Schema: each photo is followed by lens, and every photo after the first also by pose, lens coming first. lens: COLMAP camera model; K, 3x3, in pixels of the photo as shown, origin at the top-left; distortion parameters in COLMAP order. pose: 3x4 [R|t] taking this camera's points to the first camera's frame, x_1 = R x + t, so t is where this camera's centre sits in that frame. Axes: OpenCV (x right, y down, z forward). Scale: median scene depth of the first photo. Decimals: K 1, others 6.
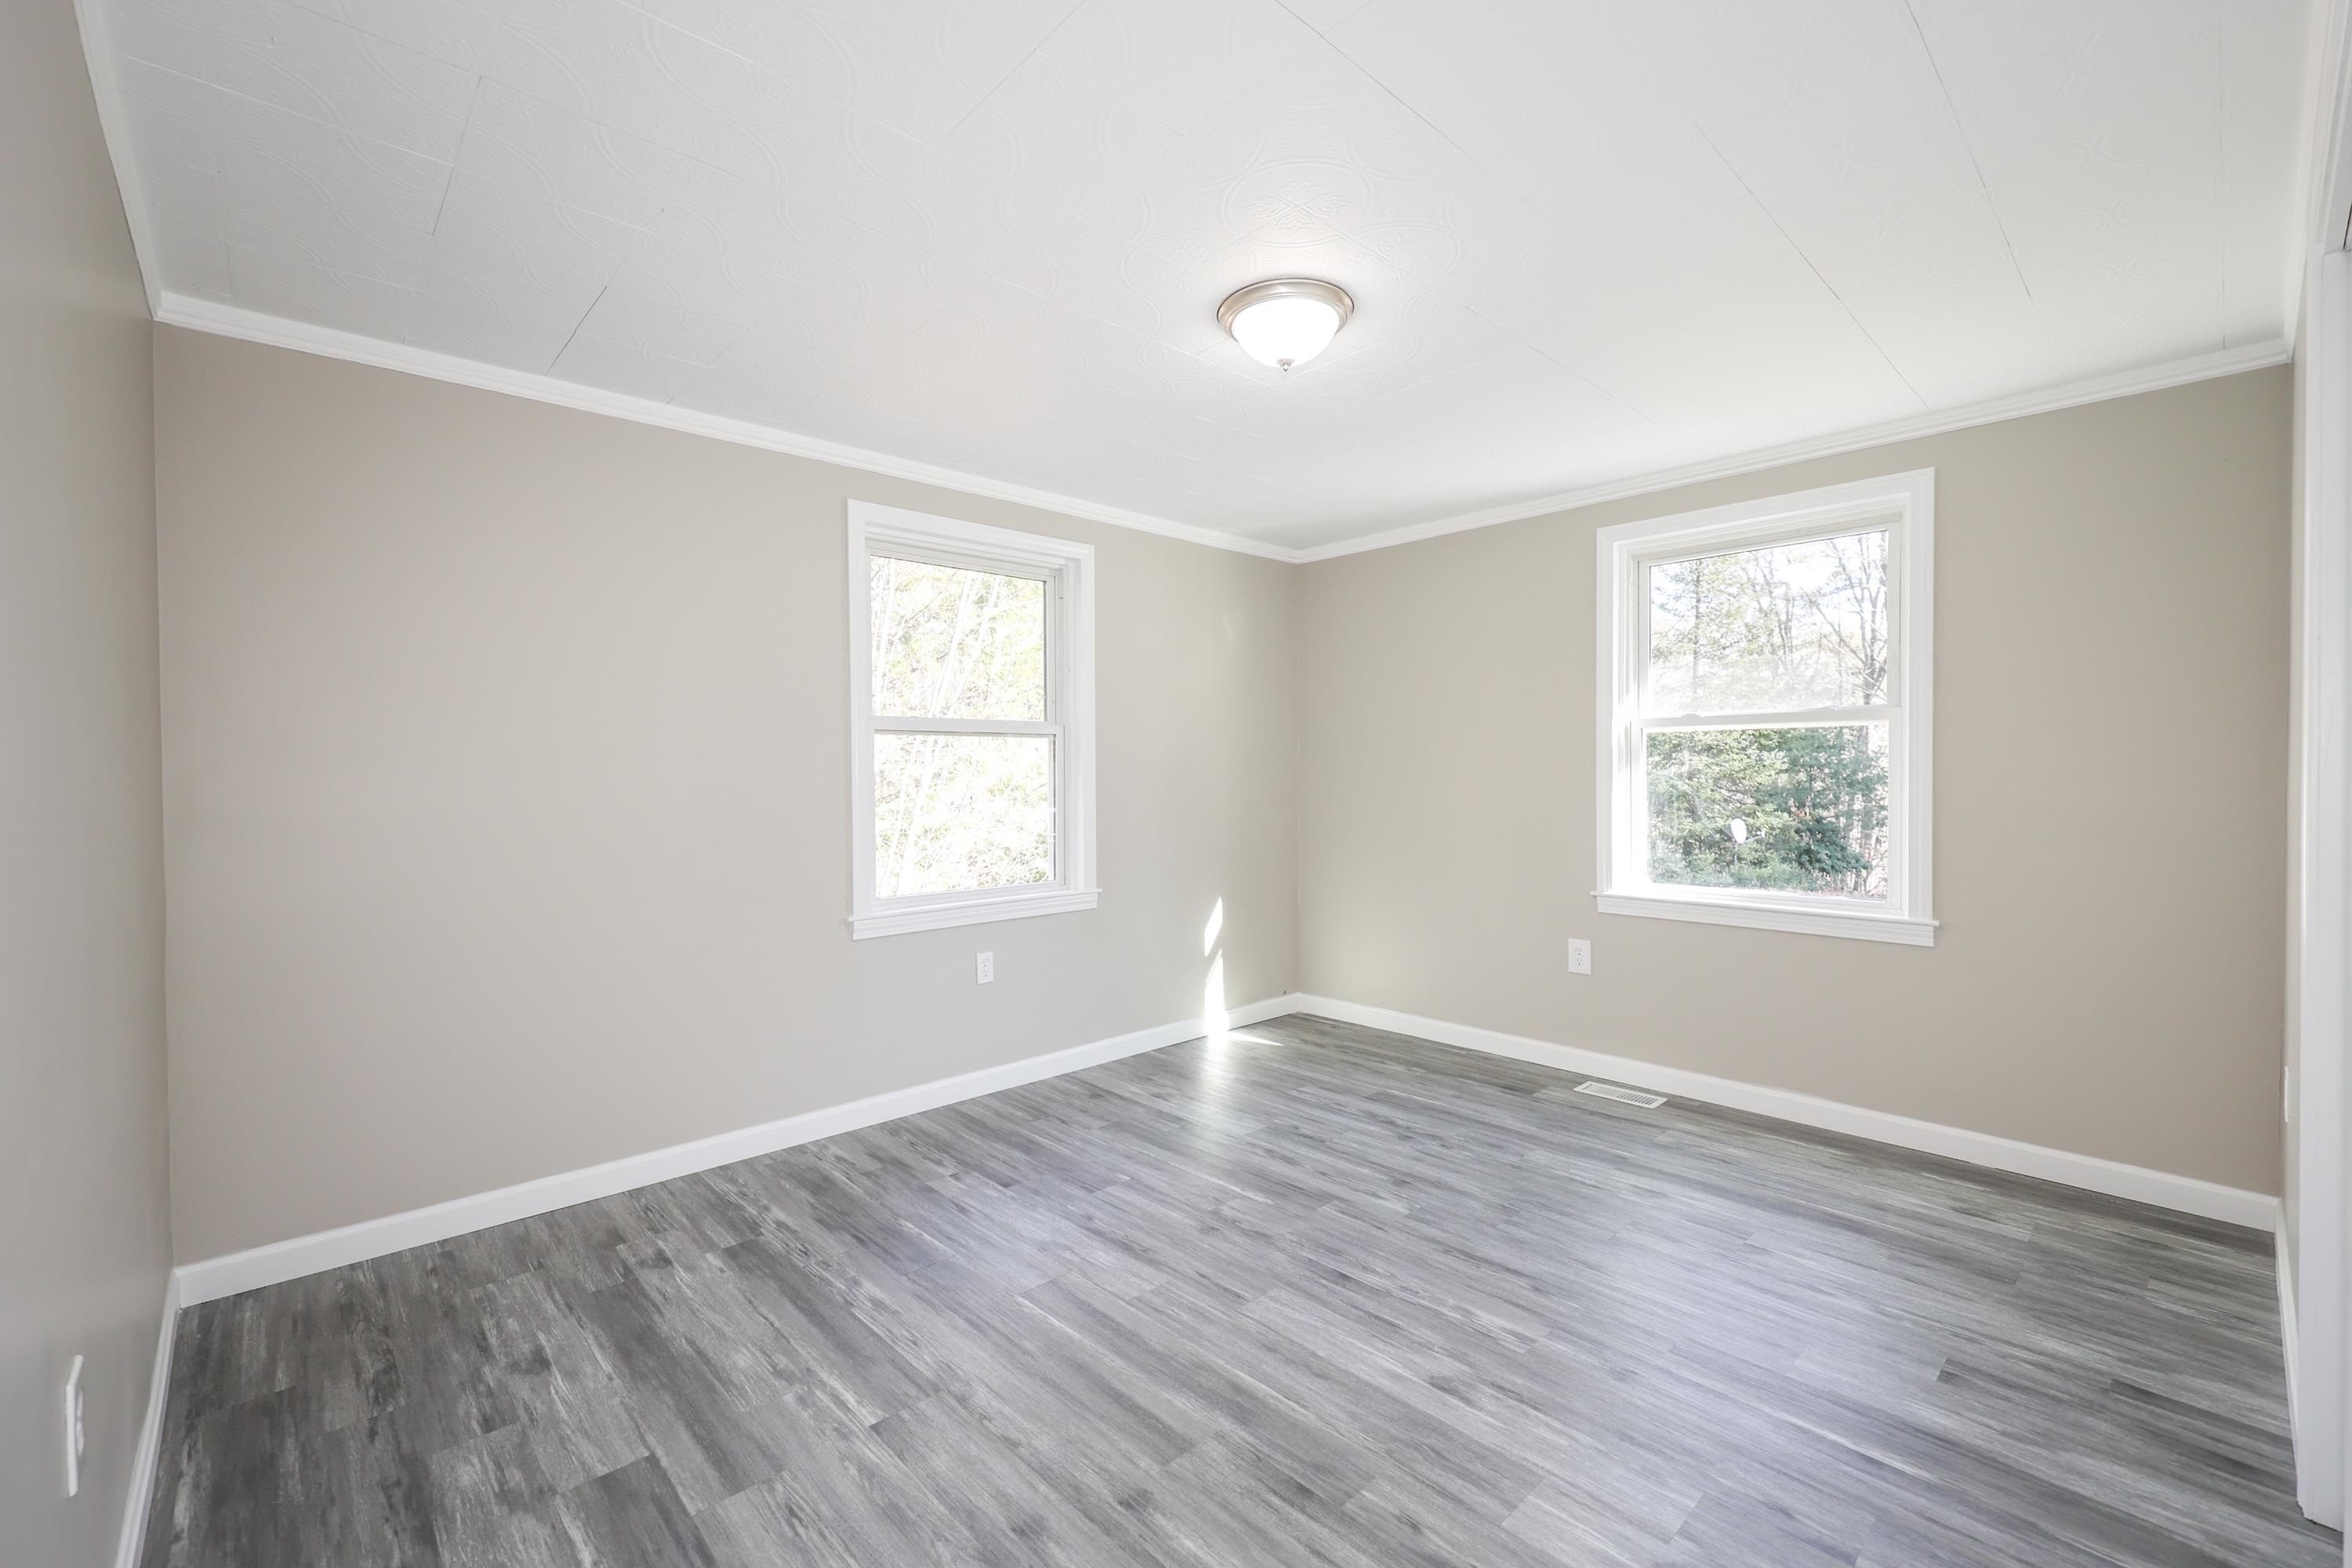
lens RADIAL K [[969.0, 0, 1188.8], [0, 969.0, 783.4], [0, 0, 1]] dist [0.007420, -0.001051]
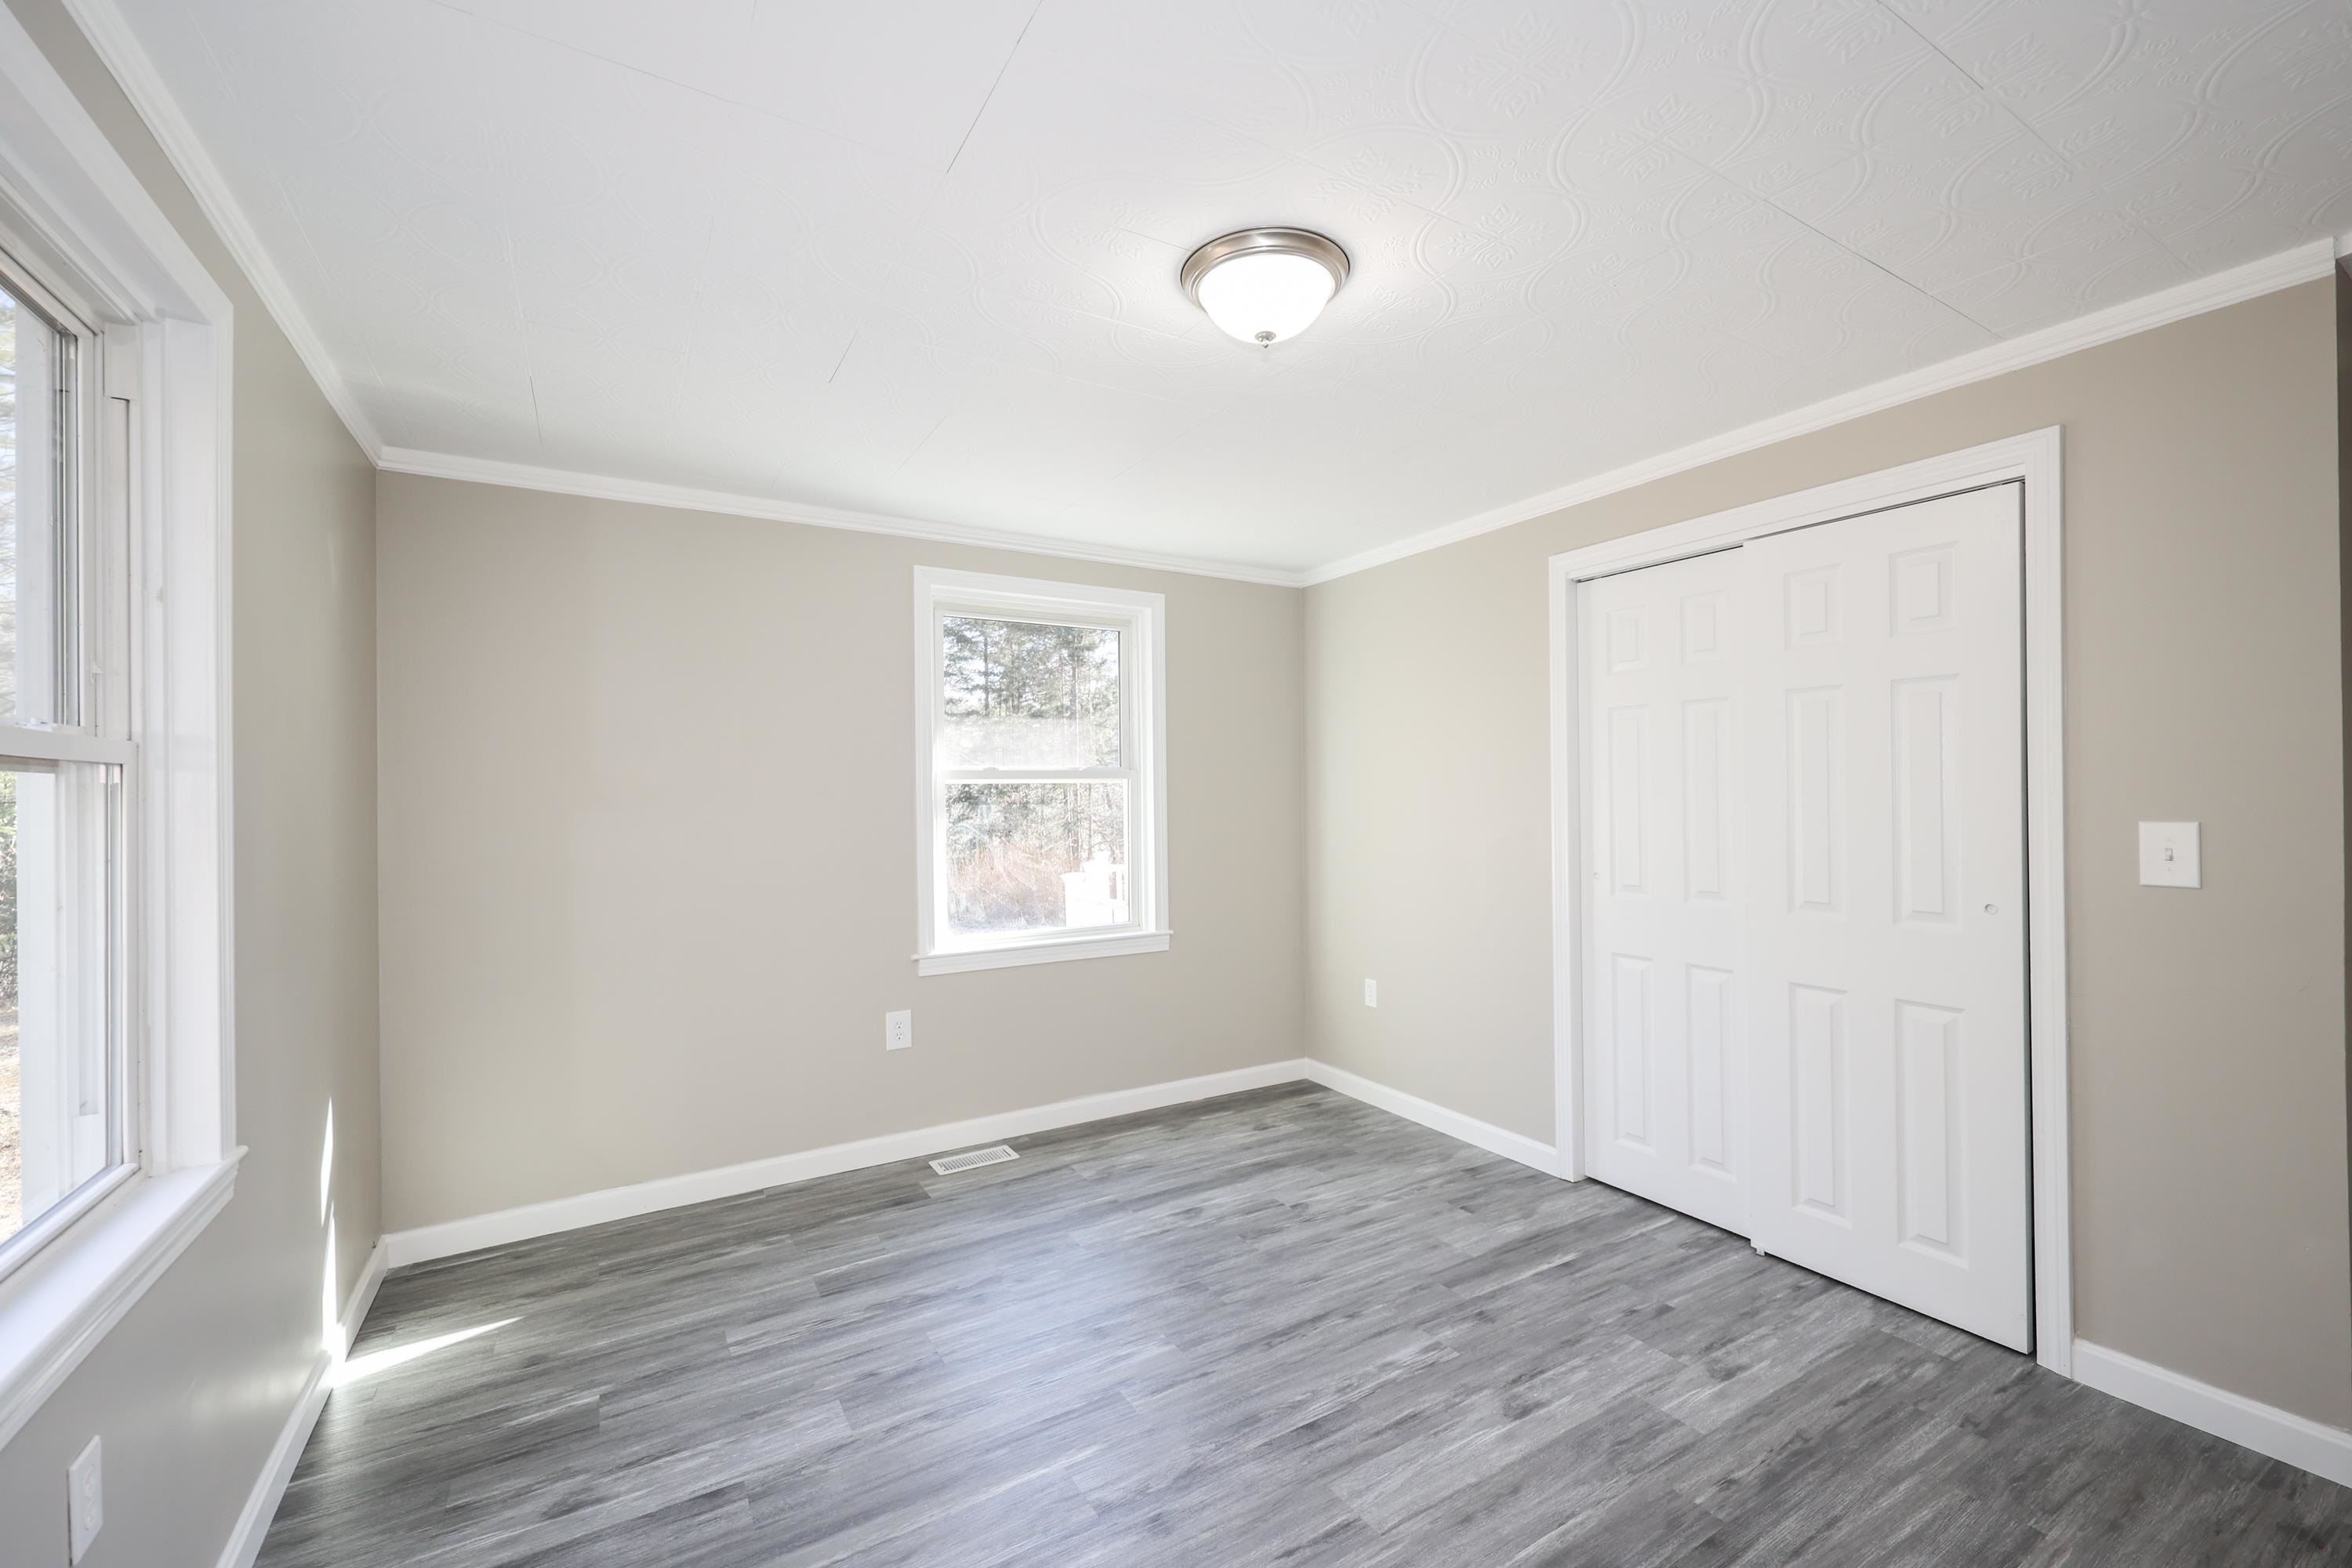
lens RADIAL K [[969.0, 0, 1175.2], [0, 969.0, 791.8], [0, 0, 1]] dist [0.007420, -0.001051]
pose [[0.218795, 0.004338, 0.975761, -0.512736], [0.021616, 0.999723, -0.009292, -0.035965], [-0.975531, 0.023125, 0.218640, 0.660753]]
